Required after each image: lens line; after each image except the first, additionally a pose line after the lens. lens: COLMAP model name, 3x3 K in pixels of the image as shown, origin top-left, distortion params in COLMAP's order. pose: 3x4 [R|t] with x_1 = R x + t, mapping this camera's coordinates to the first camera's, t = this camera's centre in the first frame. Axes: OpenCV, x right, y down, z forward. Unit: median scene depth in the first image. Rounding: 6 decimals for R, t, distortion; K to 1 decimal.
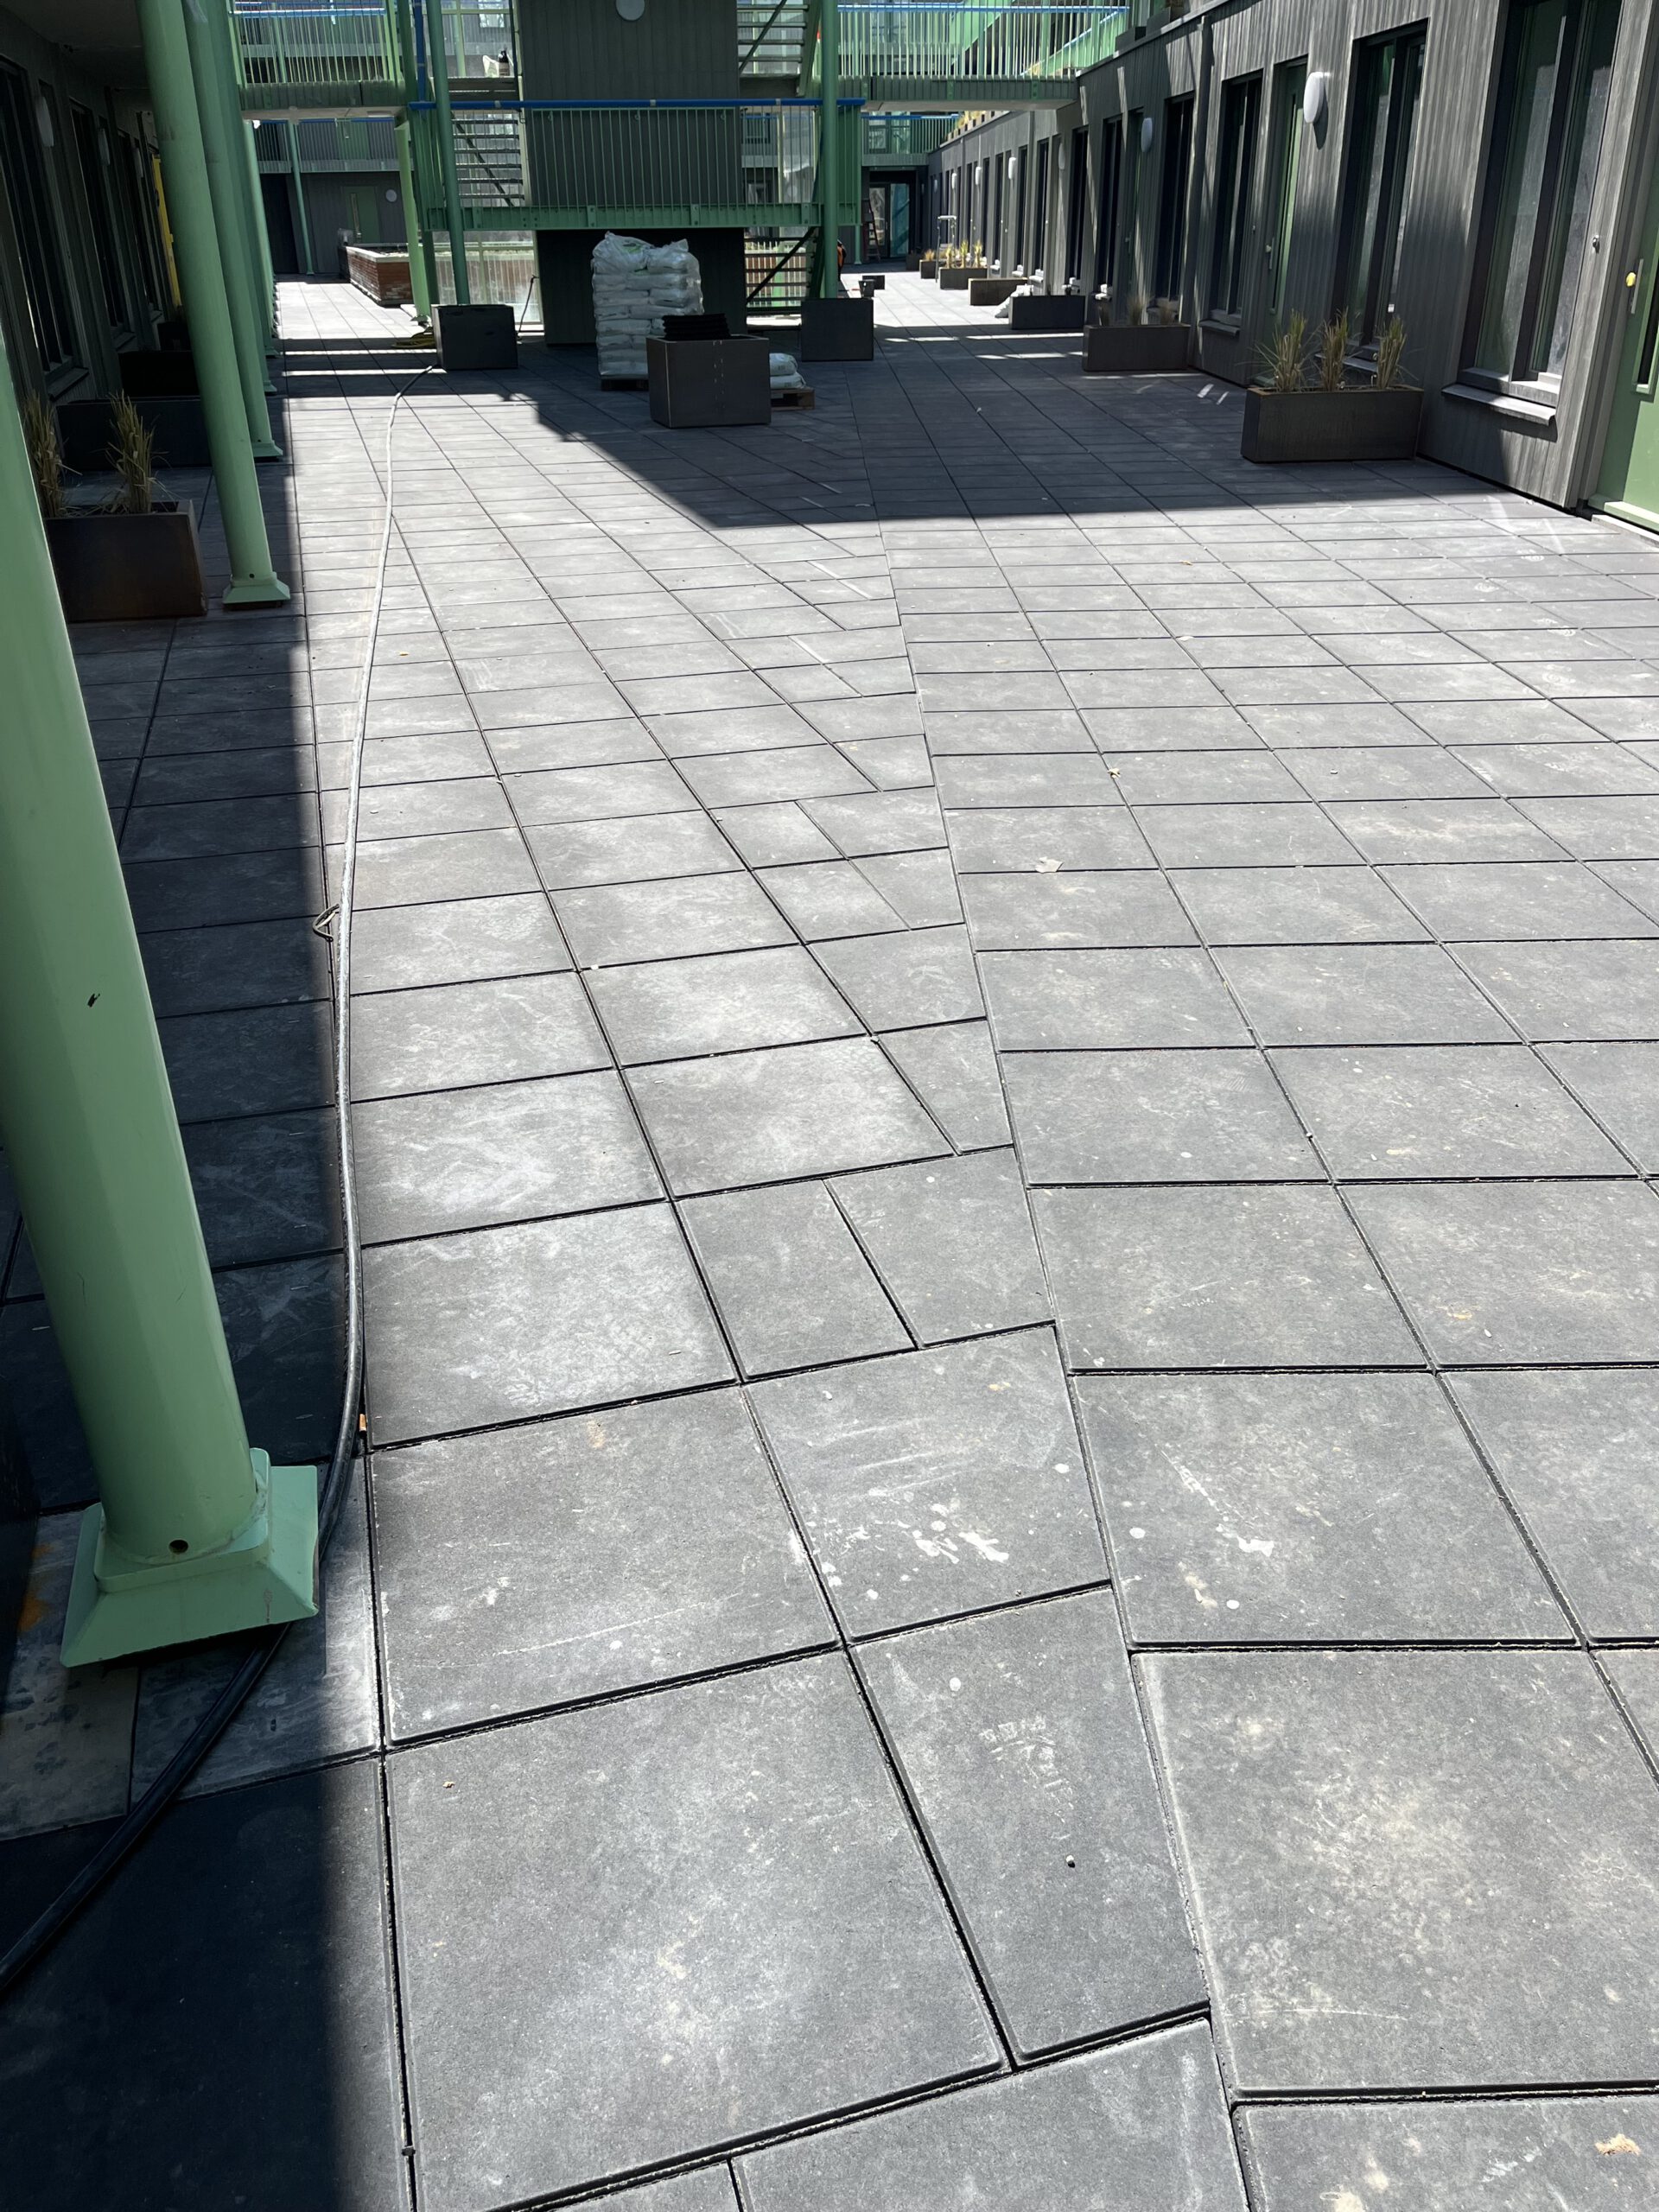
lens RADIAL K [[1692.9, 0, 829.5], [0, 1692.9, 1106.0], [0, 0, 1]] dist [0.078535, -0.107973]
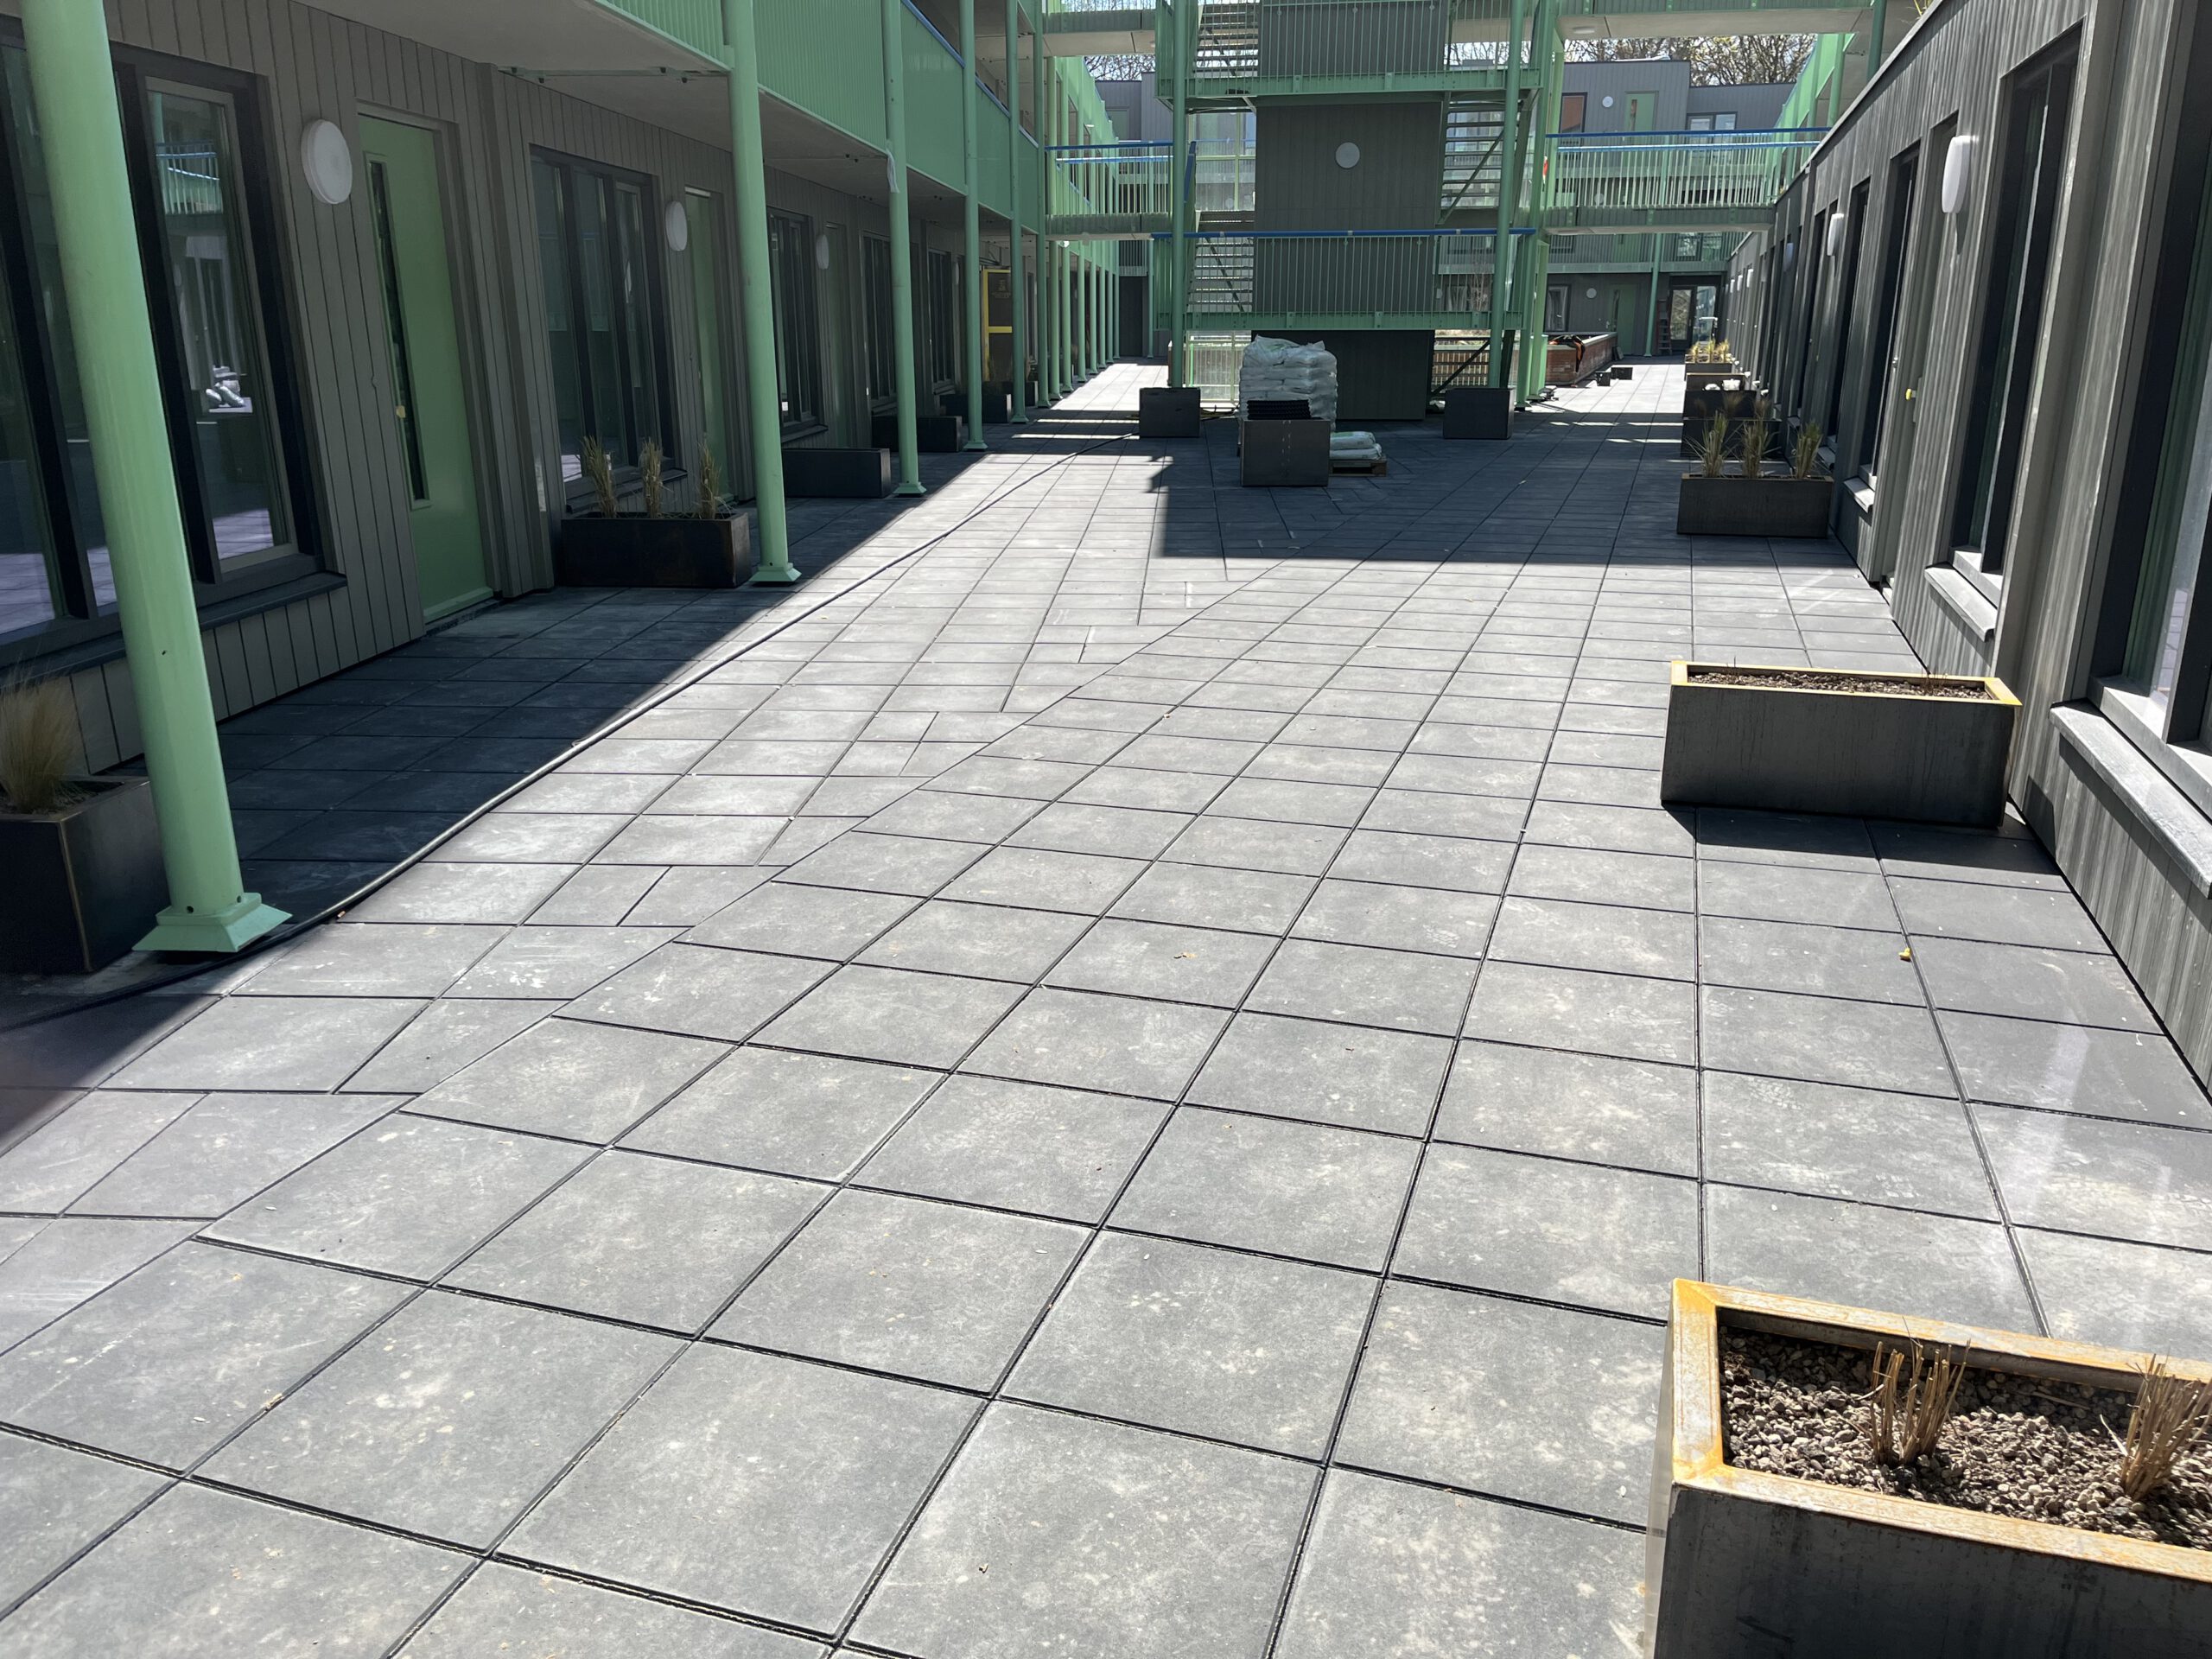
lens RADIAL K [[1692.9, 0, 1117.7], [0, 1692.9, 820.5], [0, 0, 1]] dist [0.078535, -0.107973]
pose [[0.948182, 0.102180, -0.300849, 0.876031], [-0.155926, 0.974658, -0.160399, 0.189192], [0.276835, 0.198998, 0.940086, -0.496105]]
